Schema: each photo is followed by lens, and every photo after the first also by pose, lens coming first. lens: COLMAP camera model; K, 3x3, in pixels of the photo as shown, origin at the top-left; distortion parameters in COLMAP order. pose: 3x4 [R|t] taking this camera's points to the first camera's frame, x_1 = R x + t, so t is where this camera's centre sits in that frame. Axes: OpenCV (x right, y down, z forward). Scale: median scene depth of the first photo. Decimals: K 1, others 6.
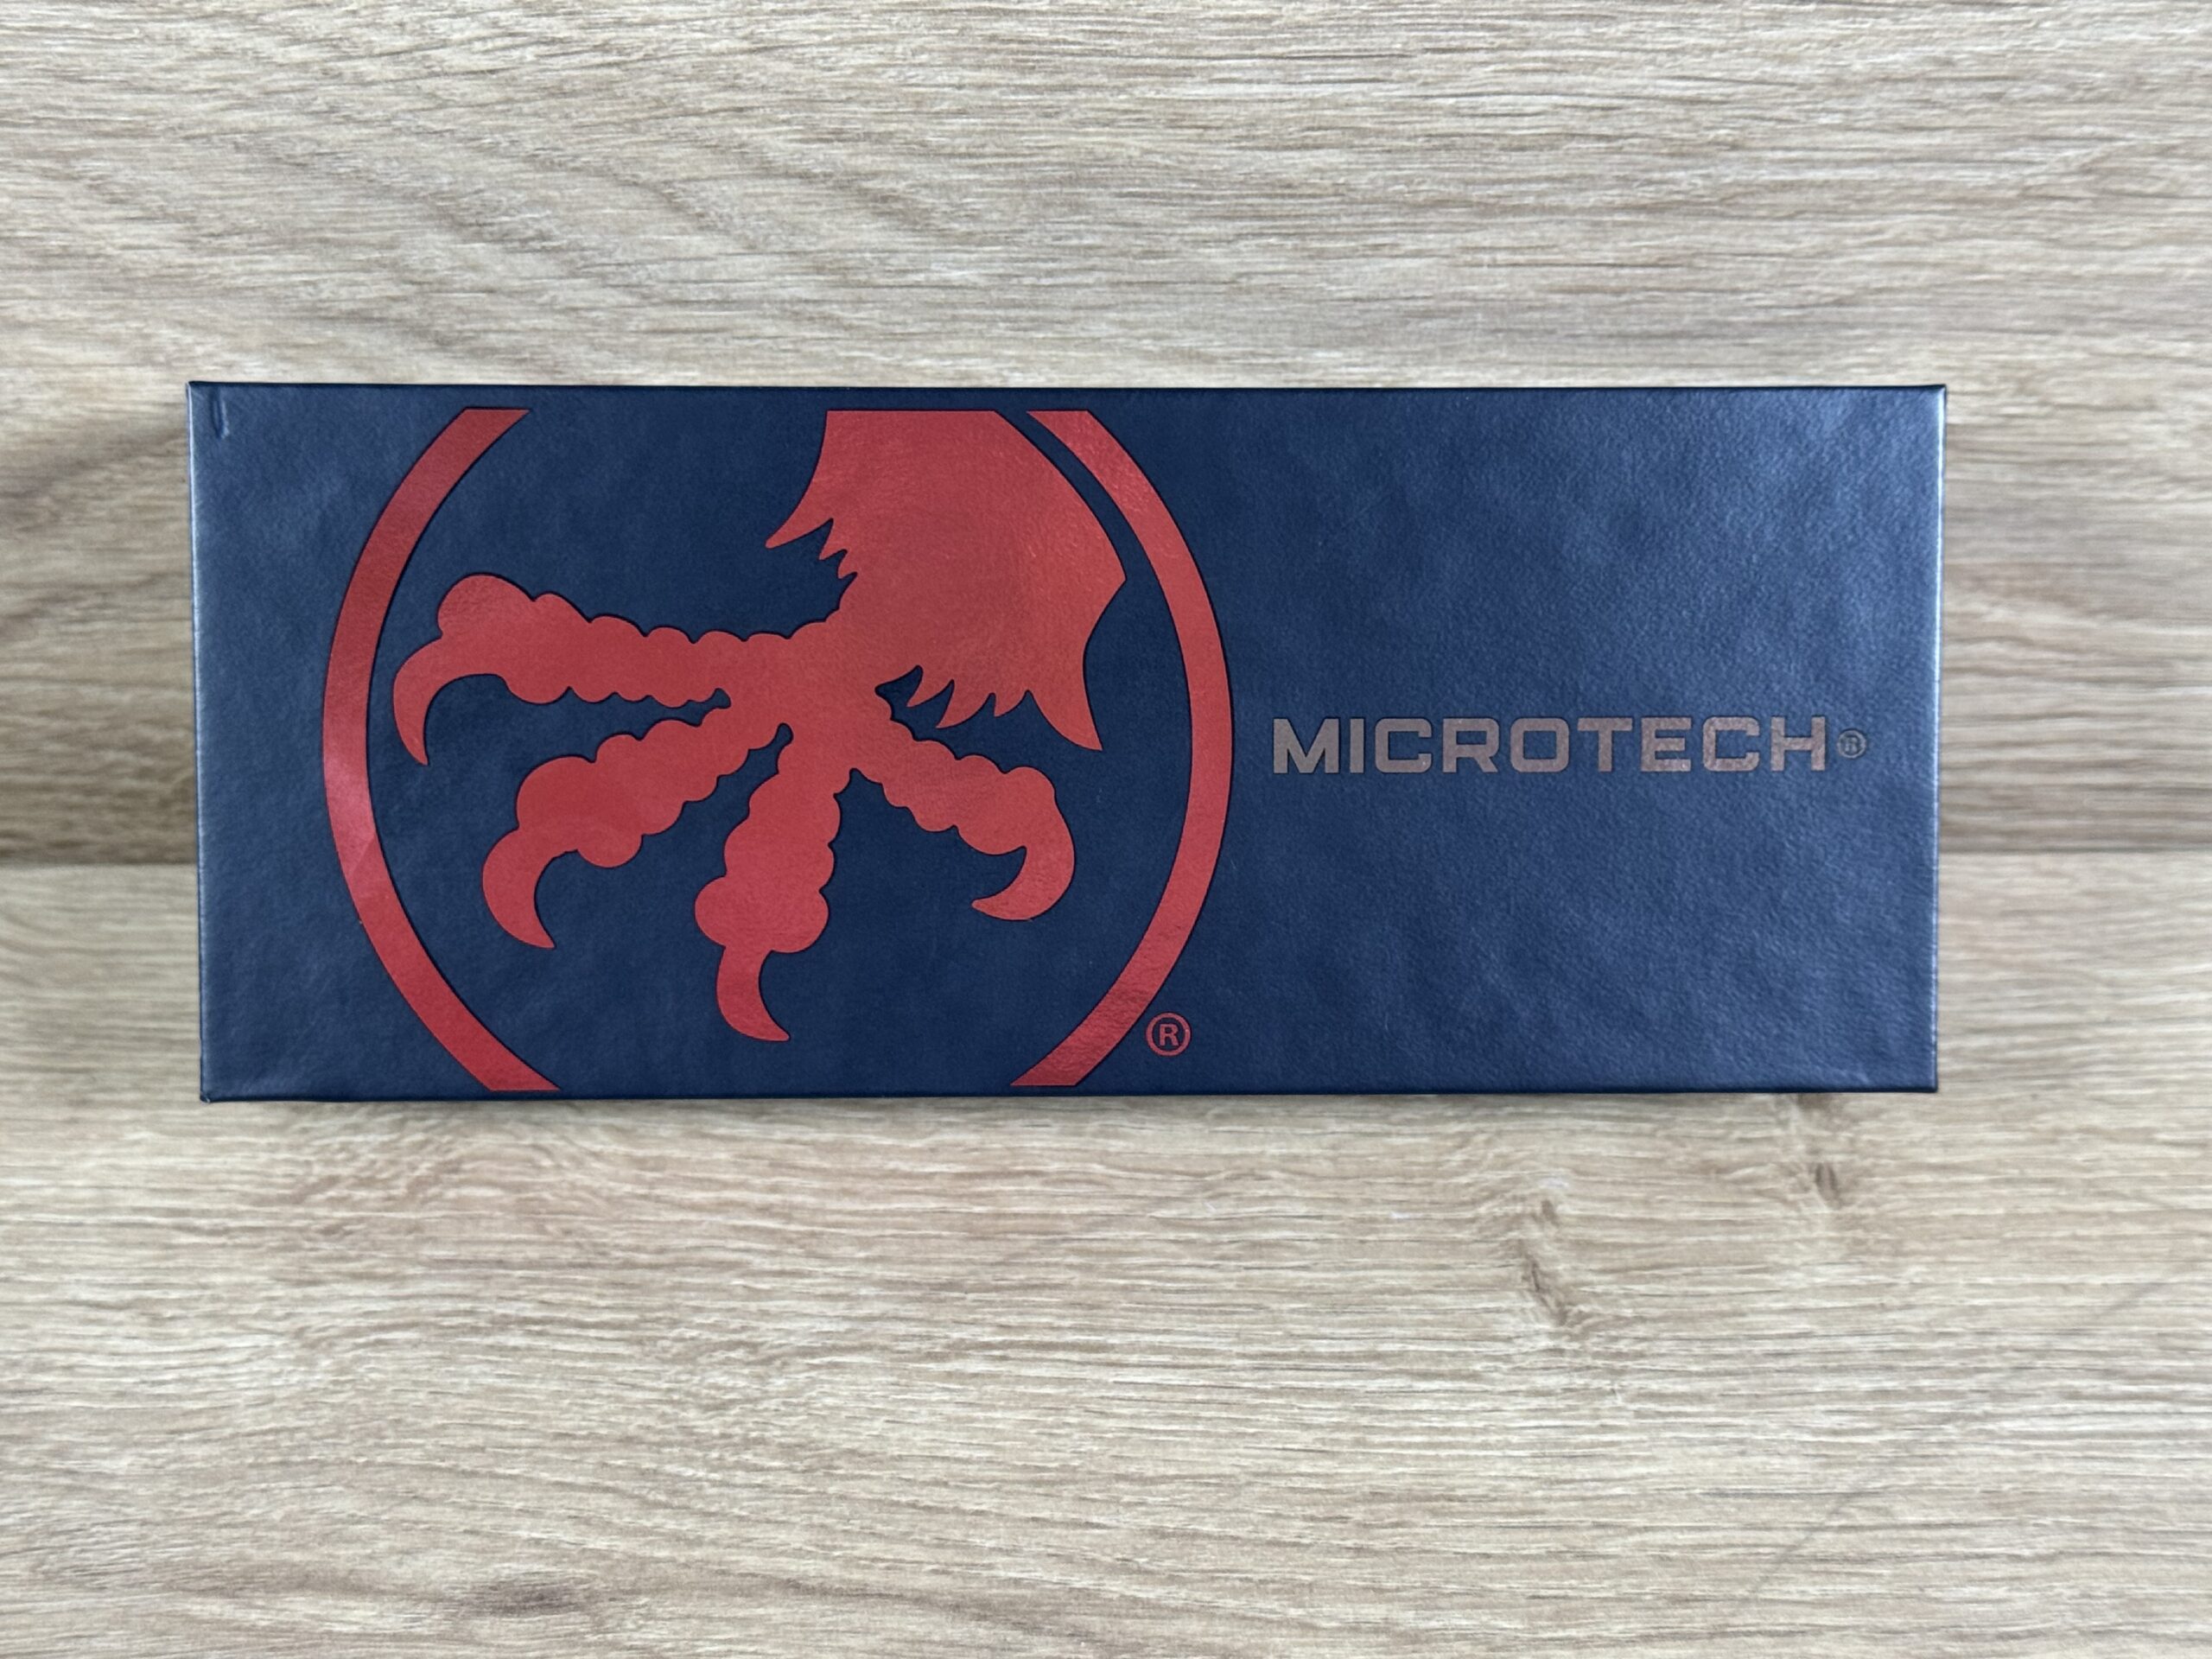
lens RADIAL K [[3397.9, 0, 1097.9], [0, 3397.9, 845.2], [0, 0, 1]] dist [0.165861, -0.318750]
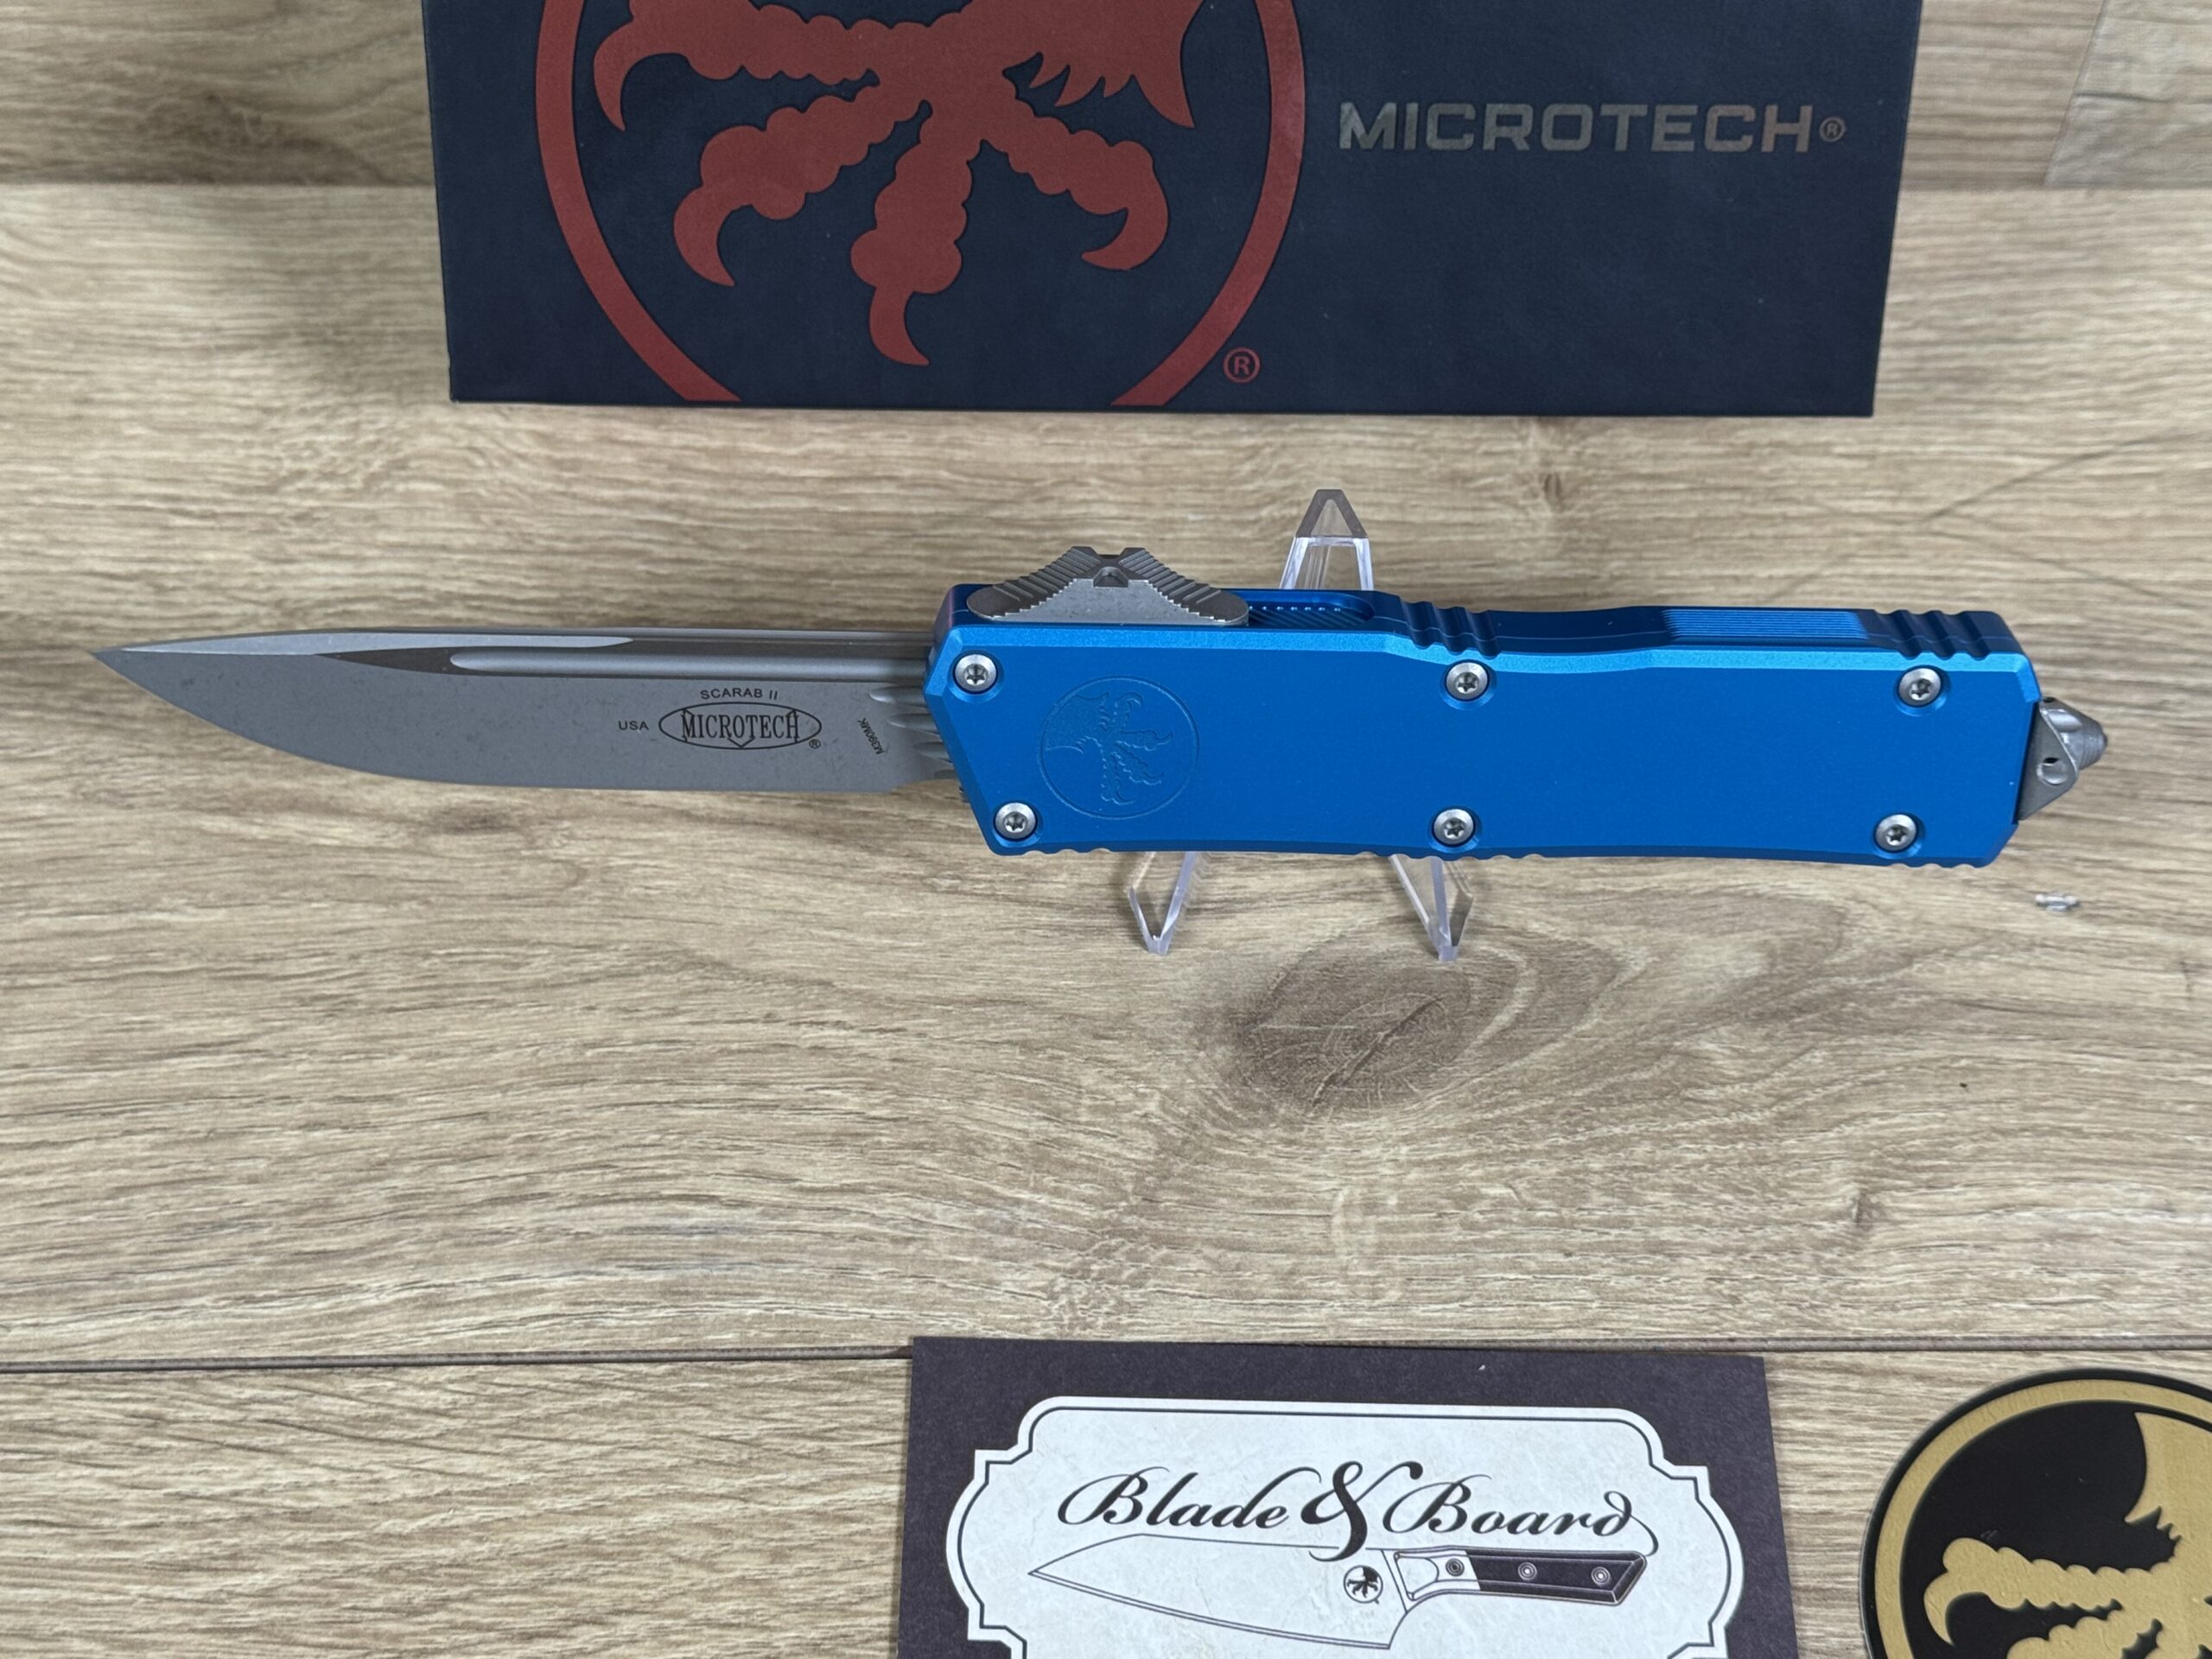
lens RADIAL K [[3434.4, 0, 1106.0], [0, 3434.4, 829.5], [0, 0, 1]] dist [0.172076, -0.262230]
pose [[0.999941, 0.010429, 0.003028, 0.055875], [-0.010848, 0.972286, 0.233542, -0.068265], [-0.000509, -0.233561, 0.972342, -0.207166]]
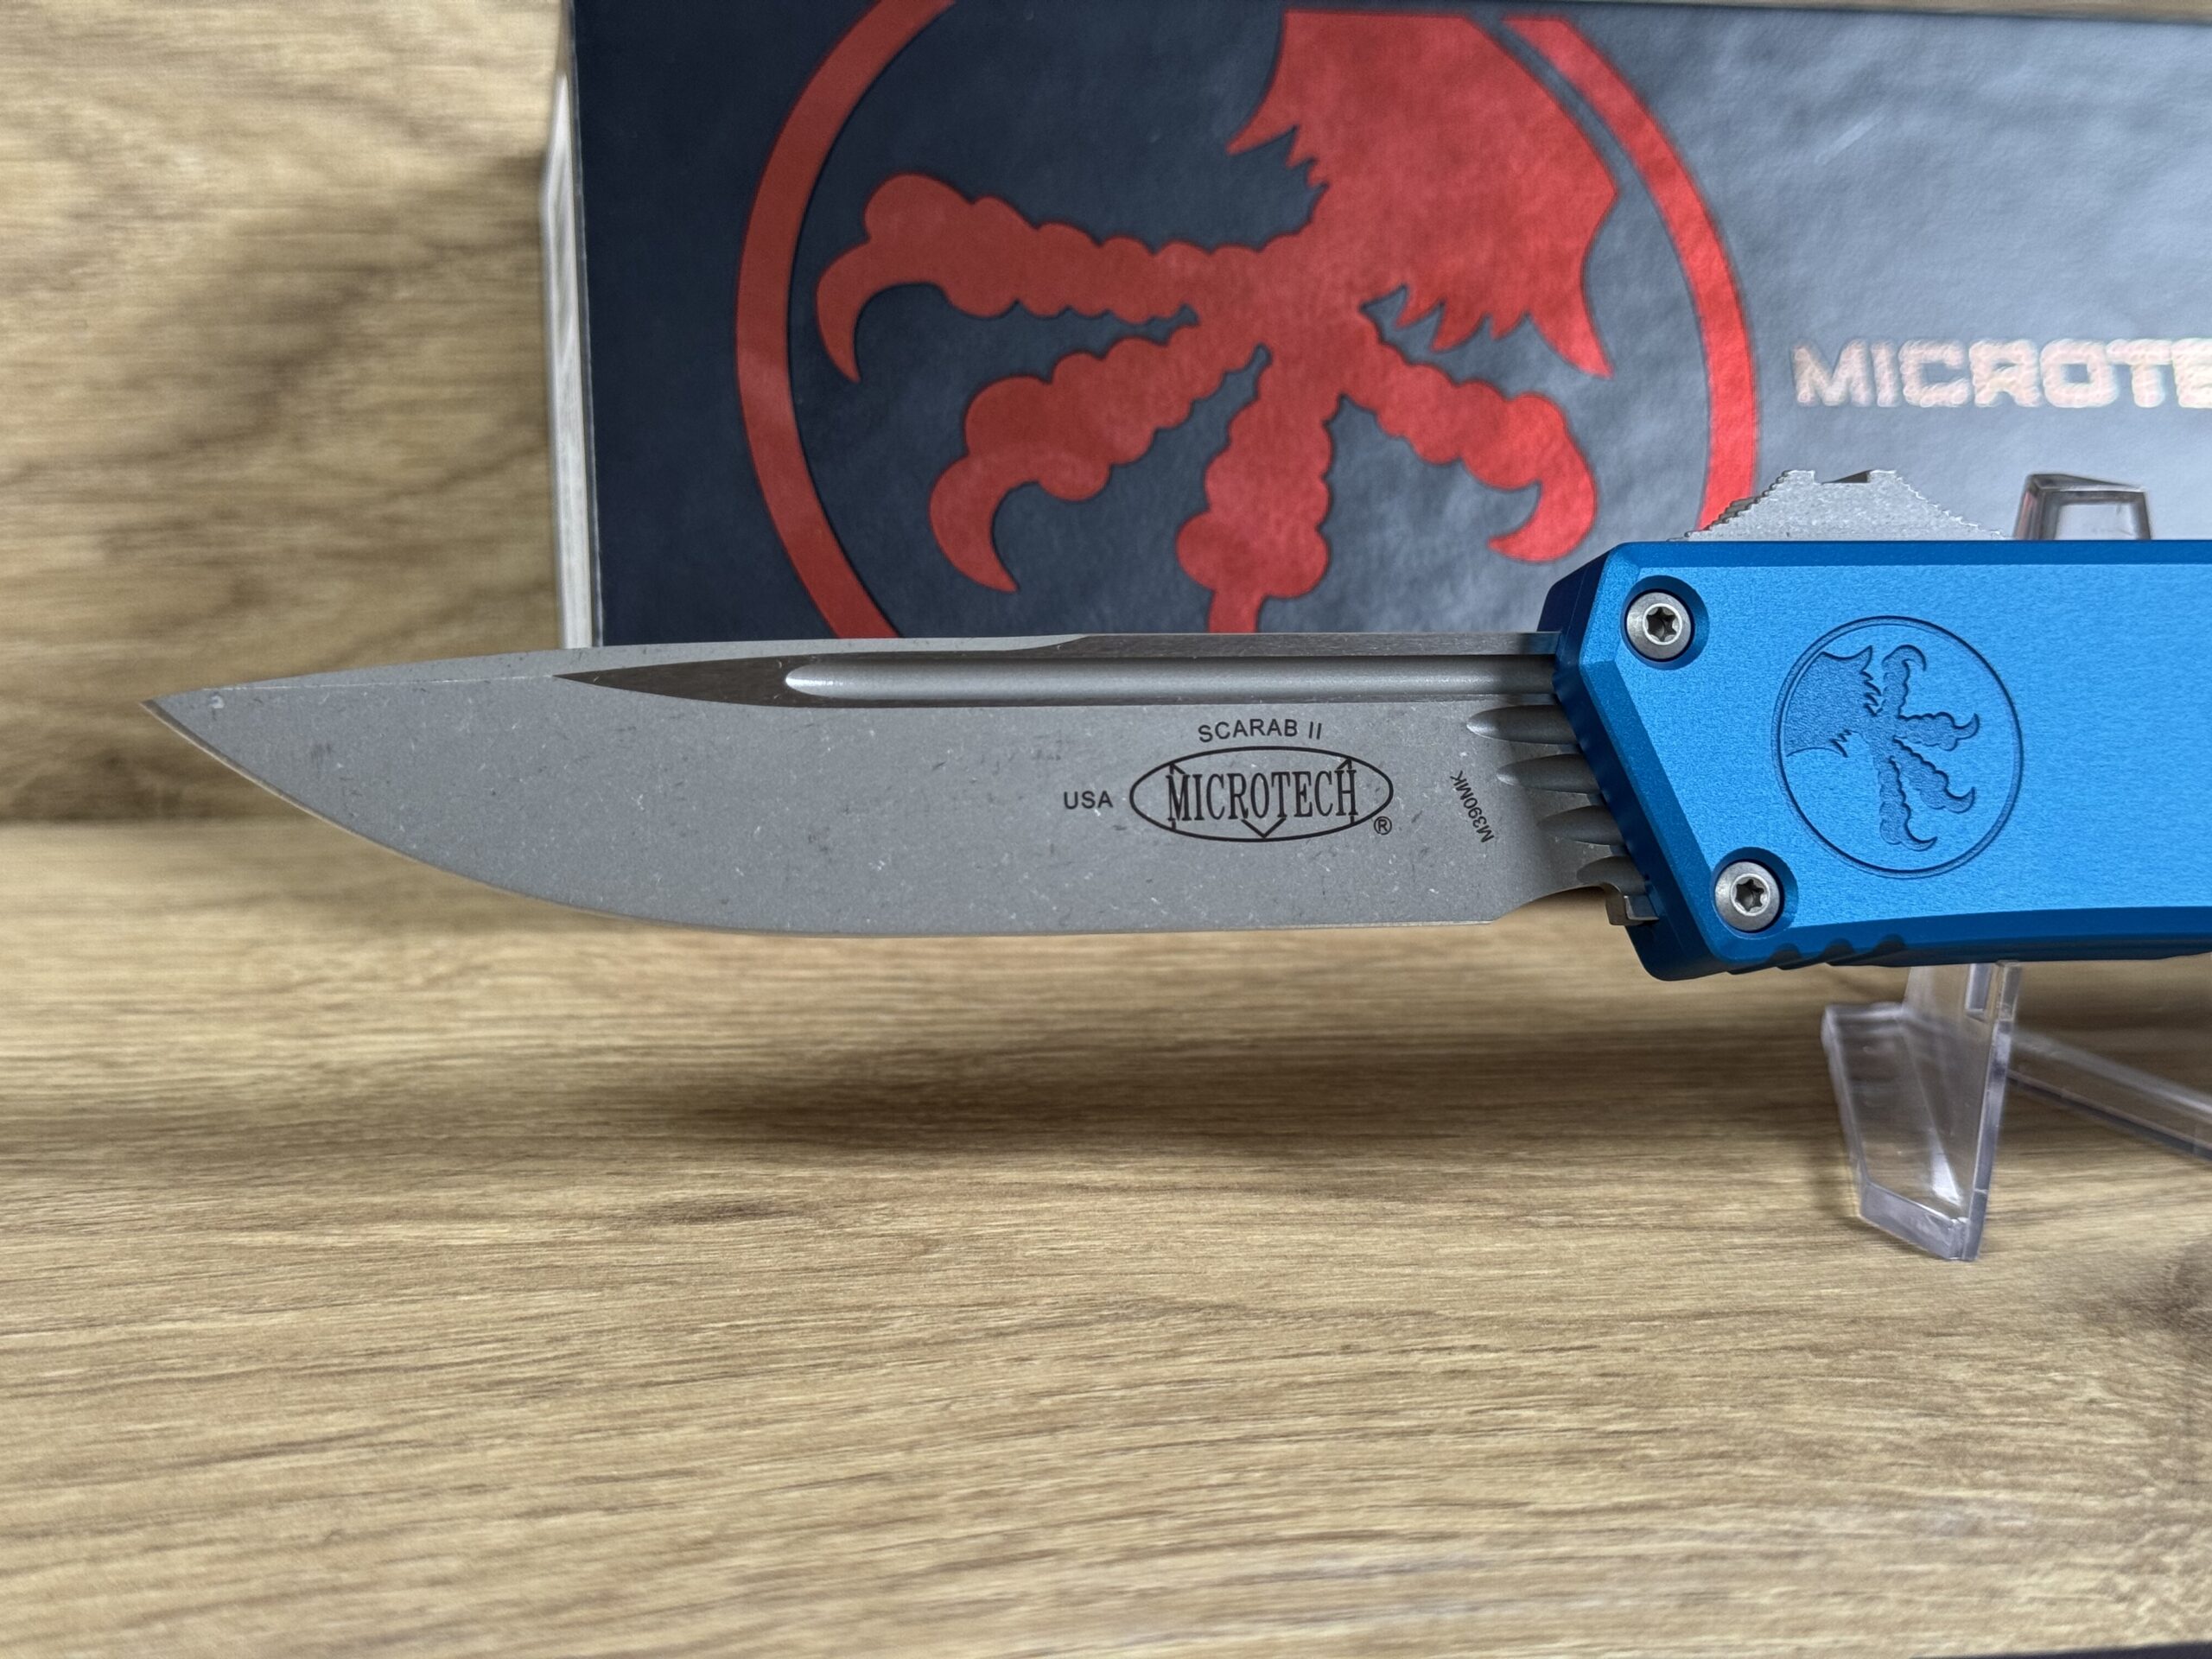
lens RADIAL K [[3247.3, 0, 1108.7], [0, 3247.3, 837.2], [0, 0, 1]] dist [0.178632, -0.448109]
pose [[0.979405, -0.034896, 0.198867, -0.200127], [0.120252, 0.892021, -0.435705, 0.415397], [-0.162189, 0.450646, 0.877846, 0.328512]]
